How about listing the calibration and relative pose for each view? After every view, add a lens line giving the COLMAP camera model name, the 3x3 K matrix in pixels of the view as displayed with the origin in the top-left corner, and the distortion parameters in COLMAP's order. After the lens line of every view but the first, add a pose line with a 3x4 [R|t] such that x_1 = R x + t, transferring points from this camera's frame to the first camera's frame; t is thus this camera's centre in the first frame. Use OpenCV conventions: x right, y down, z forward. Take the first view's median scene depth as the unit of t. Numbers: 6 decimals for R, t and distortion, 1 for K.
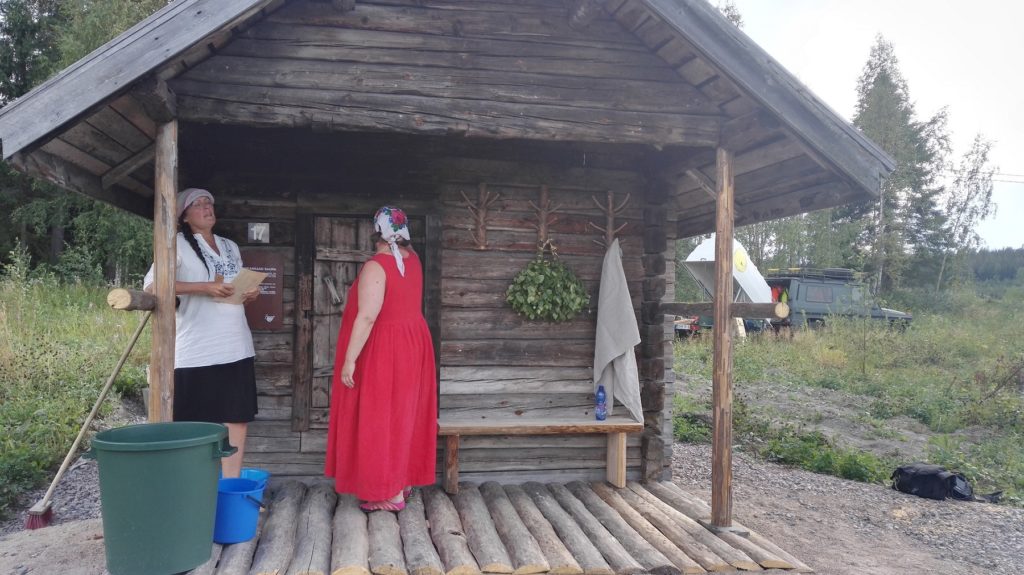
lens RADIAL K [[808.8, 0, 512.0], [0, 808.8, 287.5], [0, 0, 1]] dist [0.004187, 0.001412]
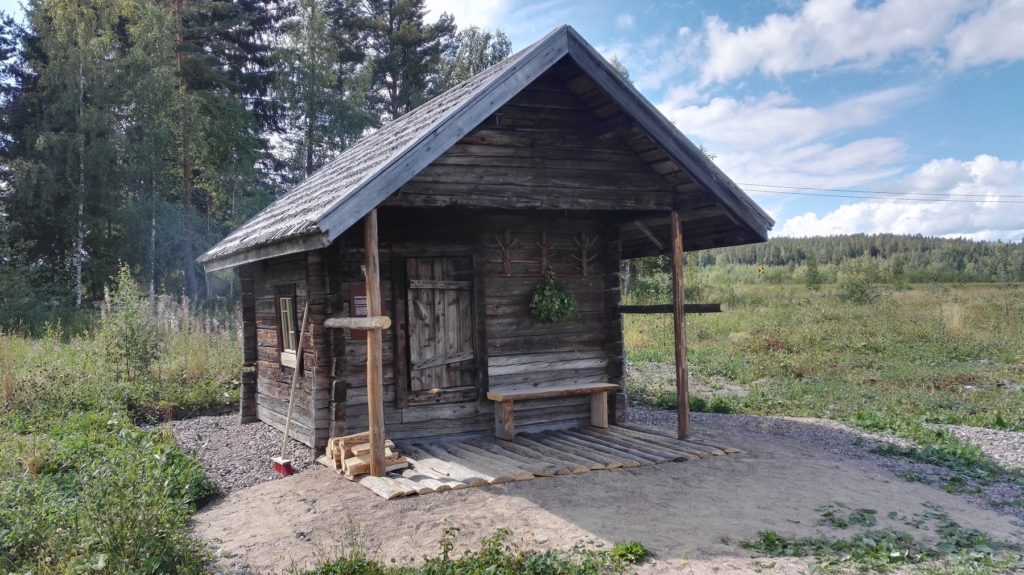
lens RADIAL K [[782.2, 0, 512.0], [0, 782.2, 287.5], [0, 0, 1]] dist [0.001780, 0.001778]
pose [[0.959779, -0.045376, 0.277064, -0.429686], [0.045211, 0.998953, 0.006990, -0.036142], [-0.277092, 0.005817, 0.960826, -0.373143]]
